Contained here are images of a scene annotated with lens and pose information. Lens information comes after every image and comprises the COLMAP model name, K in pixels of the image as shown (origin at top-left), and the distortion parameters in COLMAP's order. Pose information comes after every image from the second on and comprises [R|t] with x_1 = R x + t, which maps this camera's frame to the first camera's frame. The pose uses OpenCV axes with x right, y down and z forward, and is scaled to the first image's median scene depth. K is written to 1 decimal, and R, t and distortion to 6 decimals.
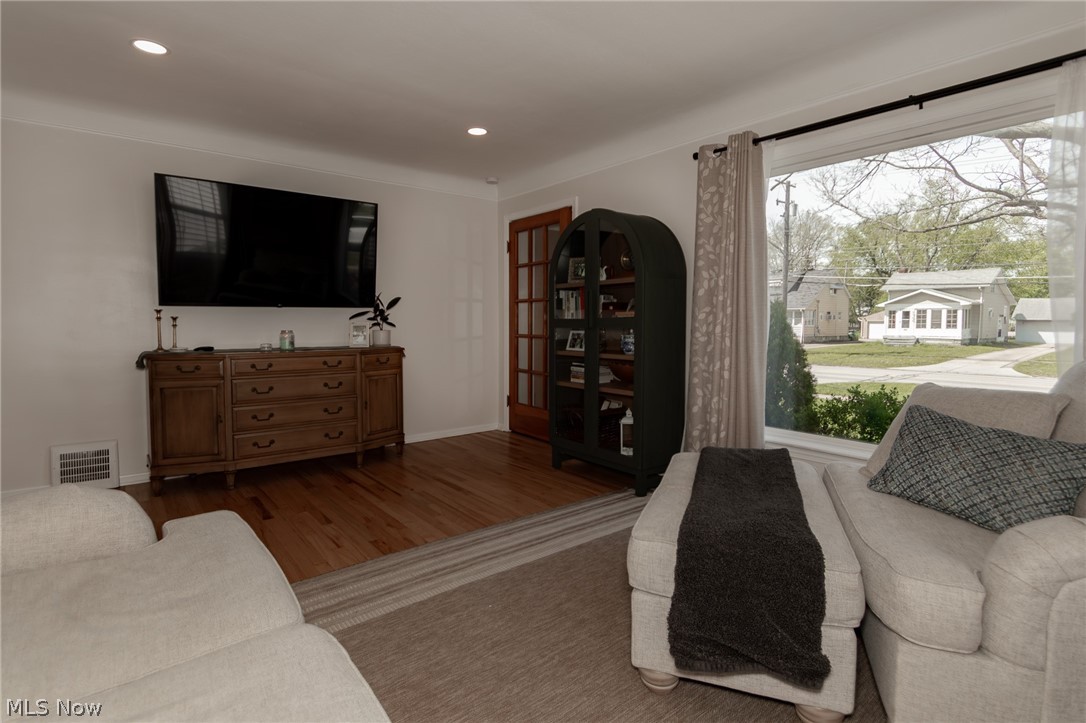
lens RADIAL K [[537.0, 0, 540.5], [0, 537.0, 341.5], [0, 0, 1]] dist [0.000143, -0.000161]
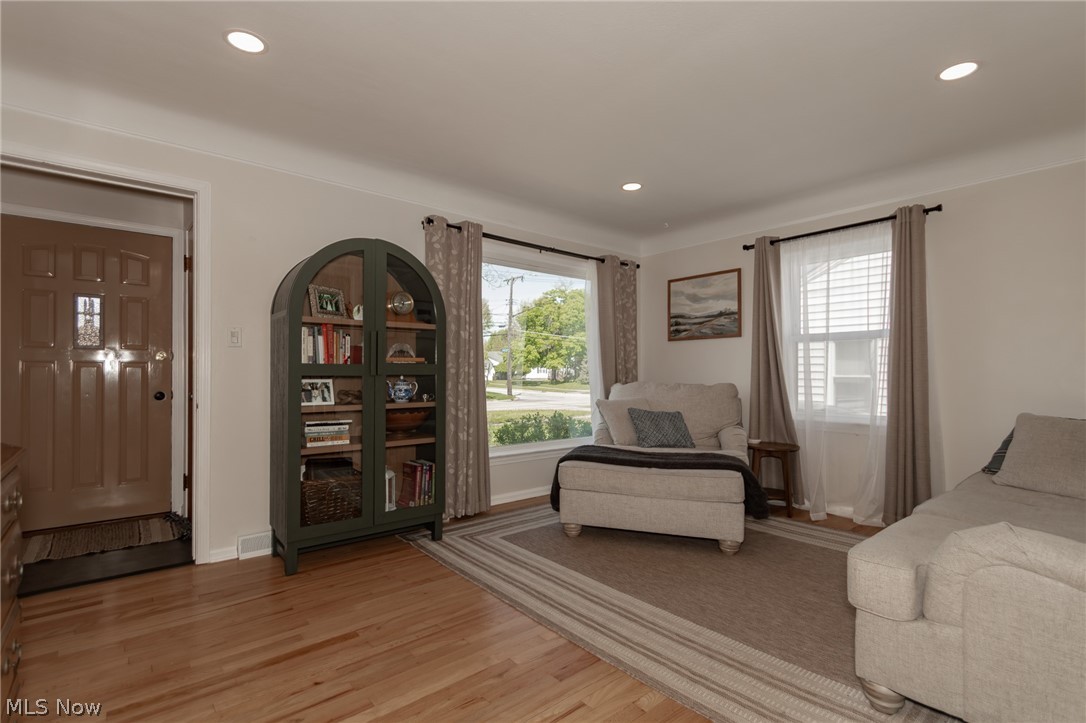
lens RADIAL K [[508.7, 0, 537.2], [0, 508.7, 366.9], [0, 0, 1]] dist [0.000229, -0.000016]
pose [[-0.024668, 0.009991, 0.999646, -0.733819], [0.034432, 0.999365, -0.009138, -0.022449], [-0.999103, 0.034195, -0.024996, 0.771841]]
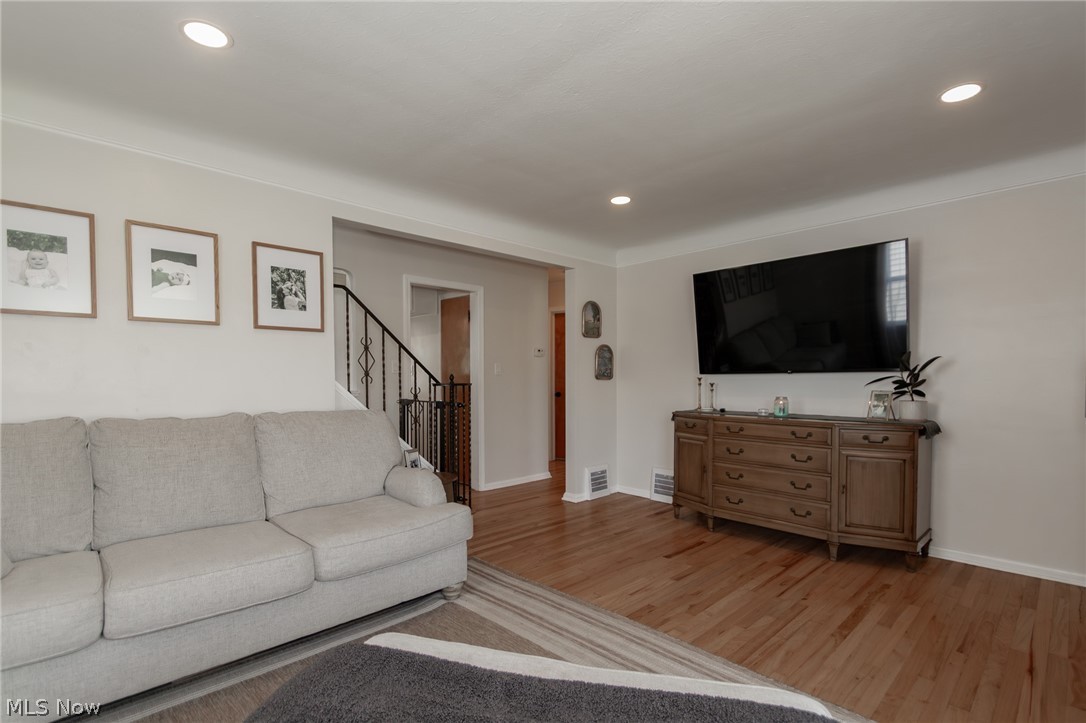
lens RADIAL K [[505.6, 0, 545.0], [0, 505.6, 388.1], [0, 0, 1]] dist [0.000486, -0.000011]
pose [[0.093492, 0.019455, -0.995430, 0.470687], [-0.033987, 0.999289, 0.016338, -0.041395], [0.995040, 0.032305, 0.094087, 0.517641]]
